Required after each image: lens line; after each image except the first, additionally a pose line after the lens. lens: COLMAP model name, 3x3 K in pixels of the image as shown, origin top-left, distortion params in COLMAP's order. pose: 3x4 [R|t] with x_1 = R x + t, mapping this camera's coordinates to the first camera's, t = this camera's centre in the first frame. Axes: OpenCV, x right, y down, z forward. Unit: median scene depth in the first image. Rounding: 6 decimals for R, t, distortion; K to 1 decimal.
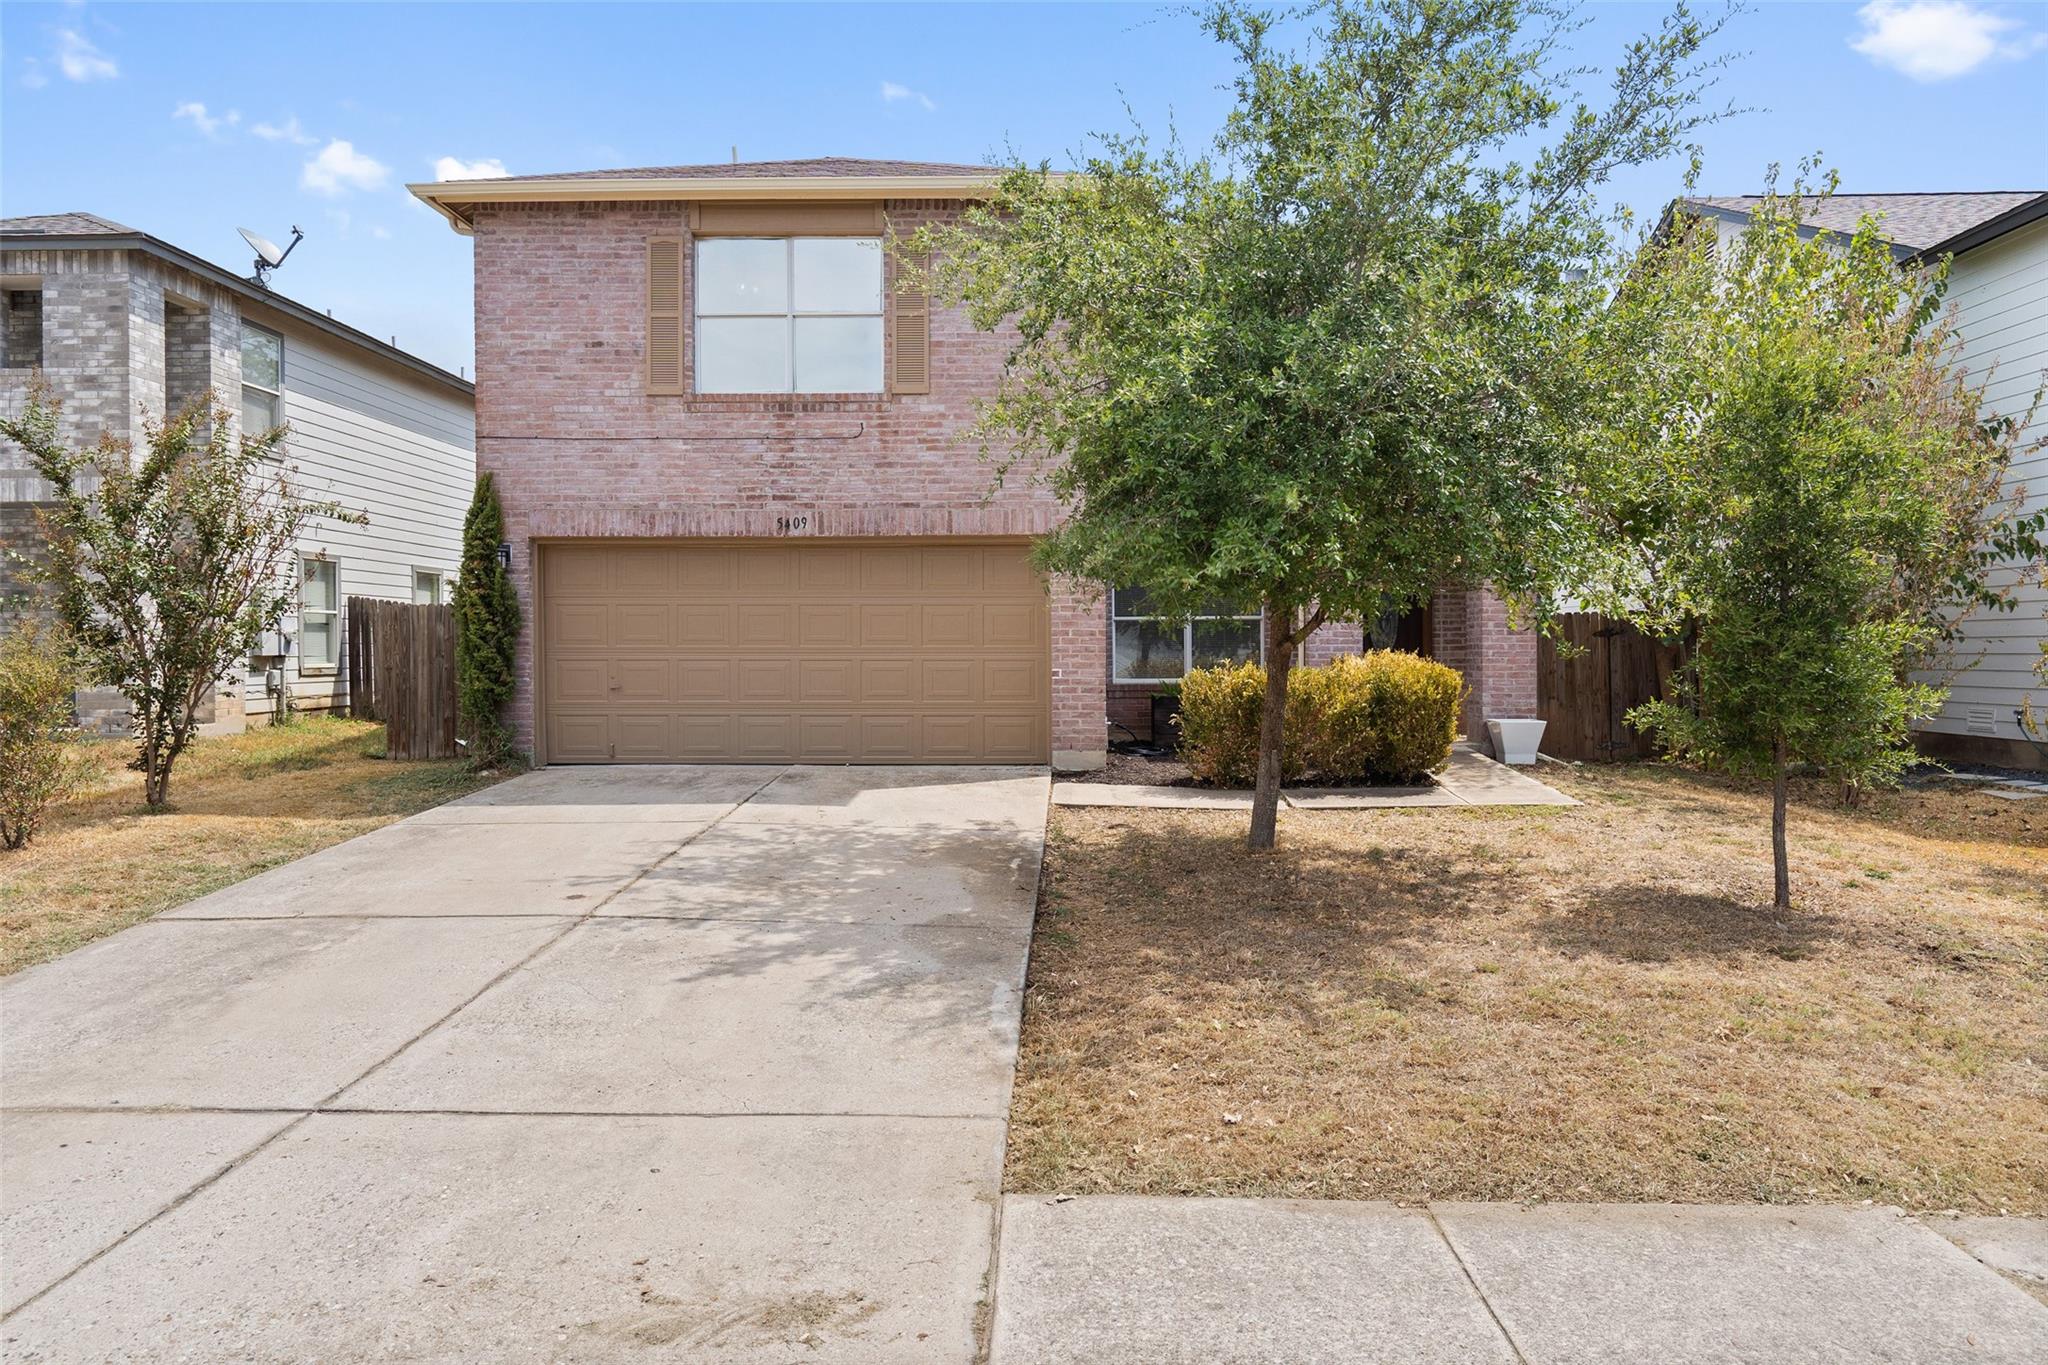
lens RADIAL K [[1386.2, 0, 1027.5], [0, 1386.2, 671.9], [0, 0, 1]] dist [0.005033, 0.001774]
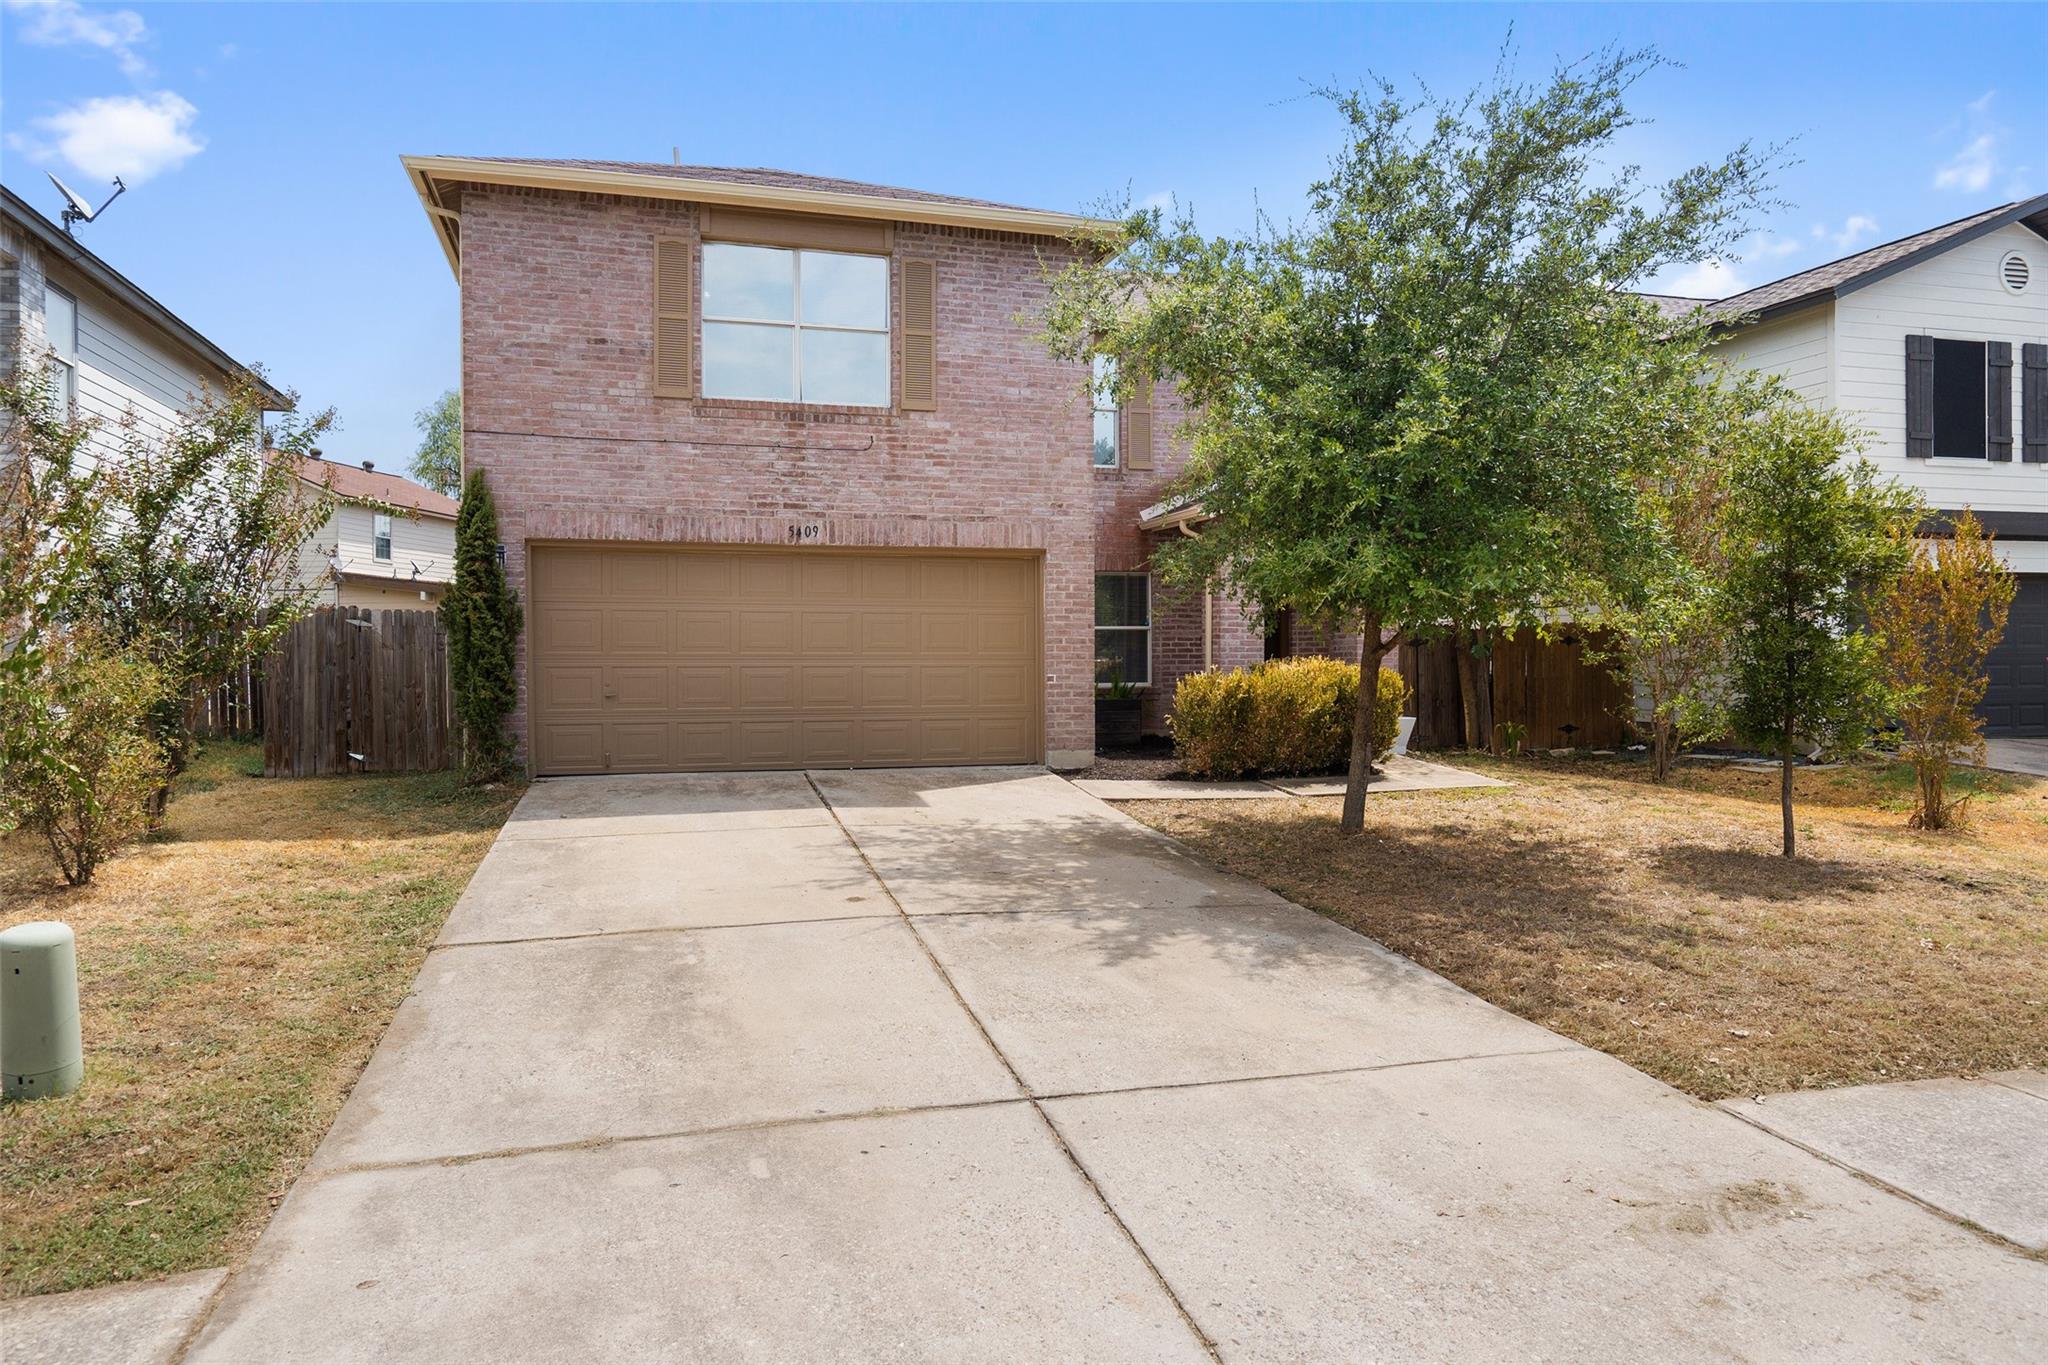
lens RADIAL K [[1334.7, 0, 1024.0], [0, 1334.7, 682.5], [0, 0, 1]] dist [0.005461, 0.000874]
pose [[0.954364, -0.005412, 0.298595, -0.307557], [0.004943, 0.999985, 0.002325, 0.001549], [-0.298604, -0.000742, 0.954377, 0.020710]]
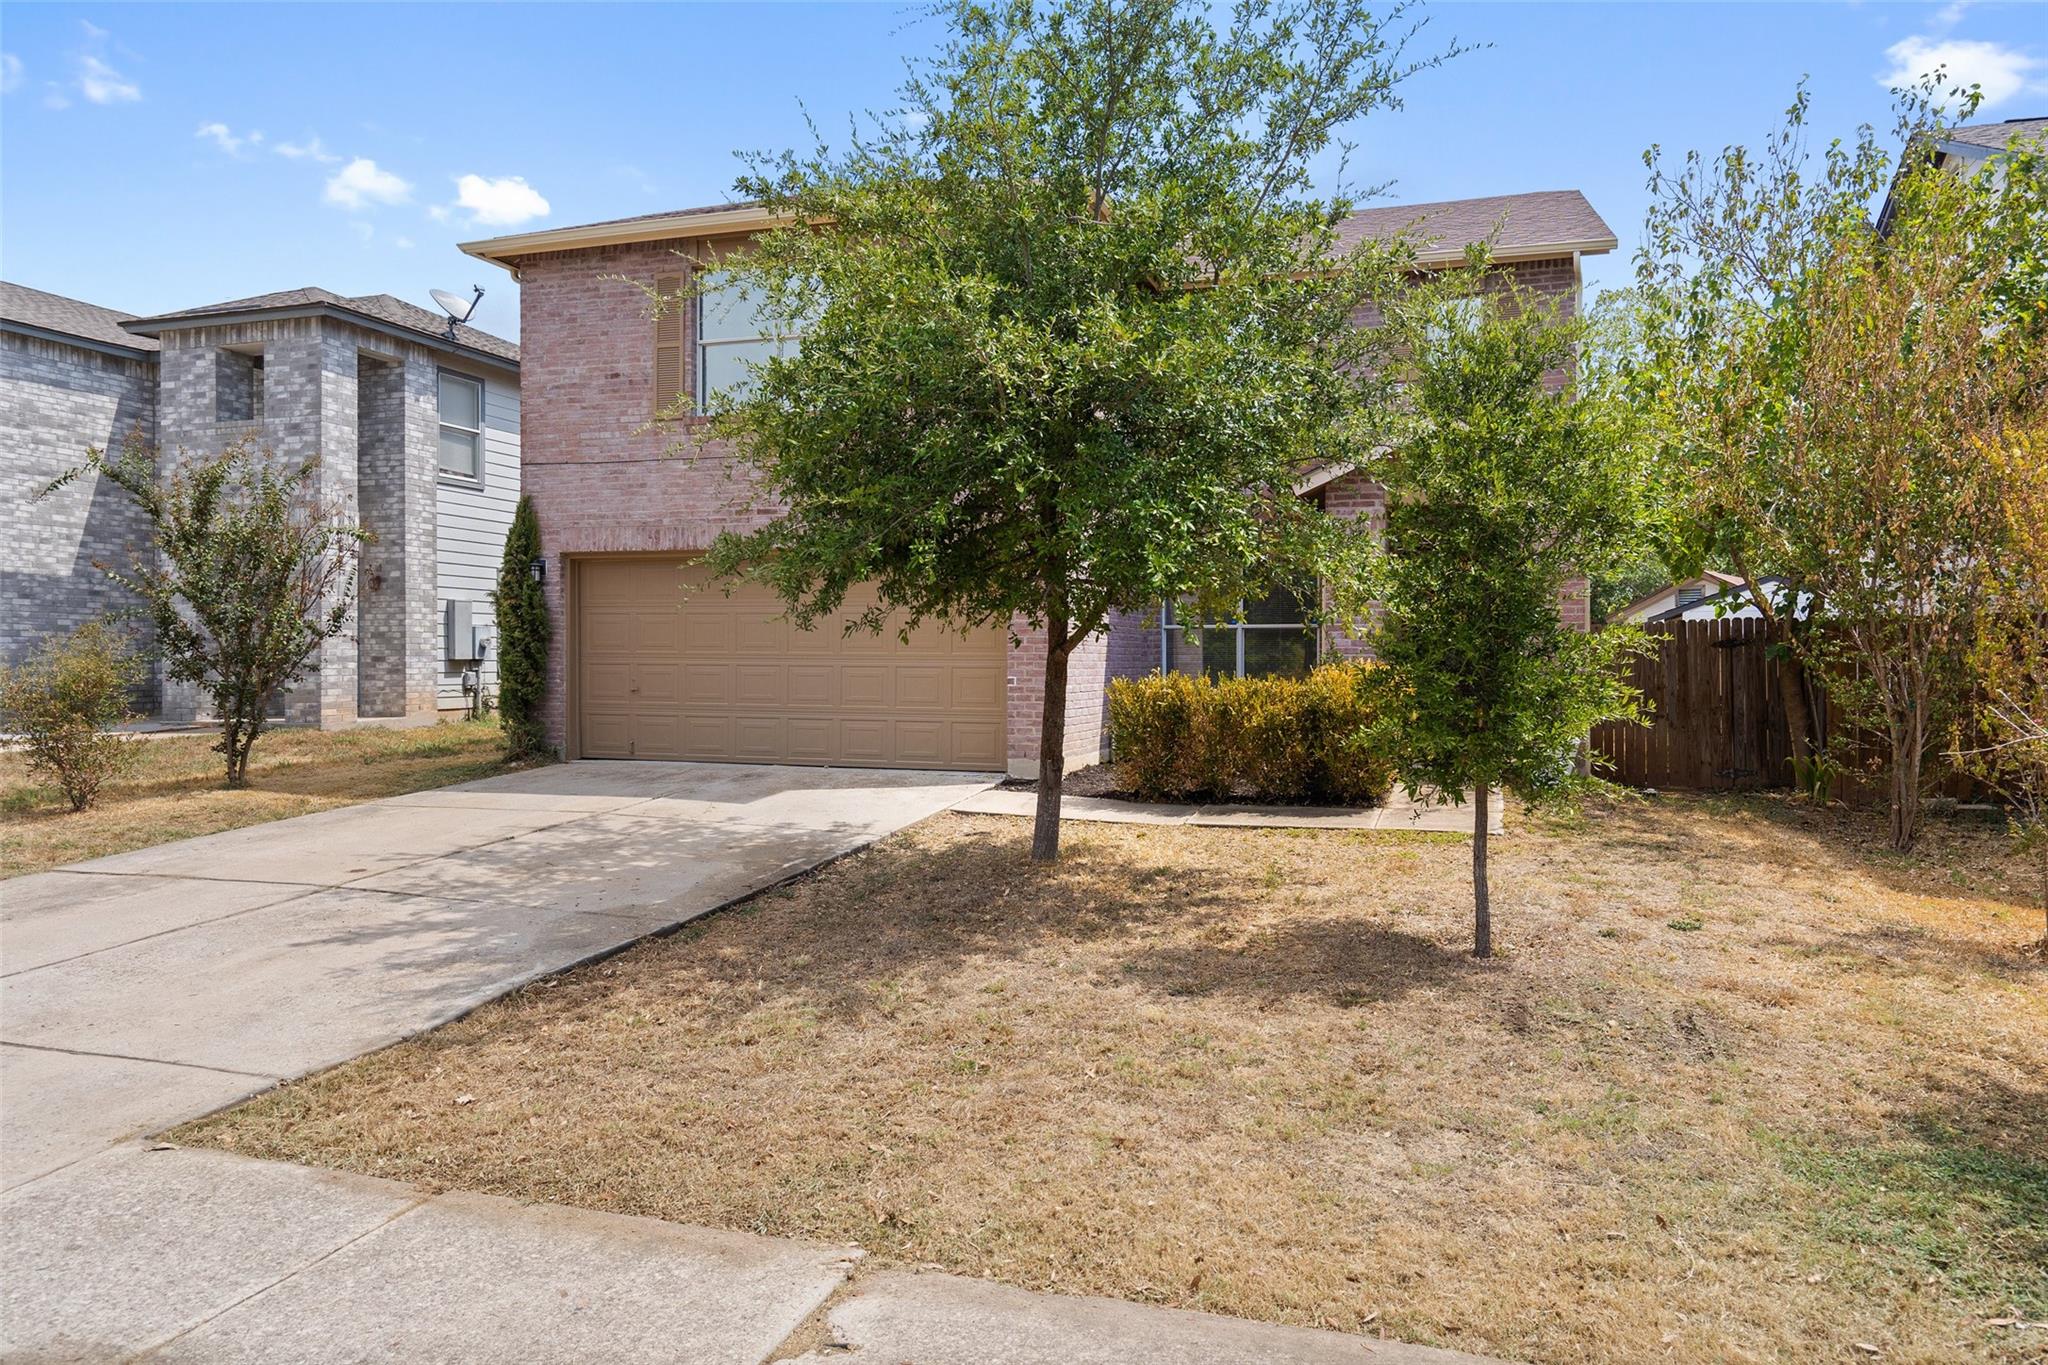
lens RADIAL K [[1387.5, 0, 1024.0], [0, 1387.5, 682.5], [0, 0, 1]] dist [0.005977, 0.001349]
pose [[0.956364, 0.011669, -0.291945, 0.321122], [-0.011919, 0.999929, 0.000921, 0.001032], [0.291935, 0.002599, 0.956435, 0.047056]]
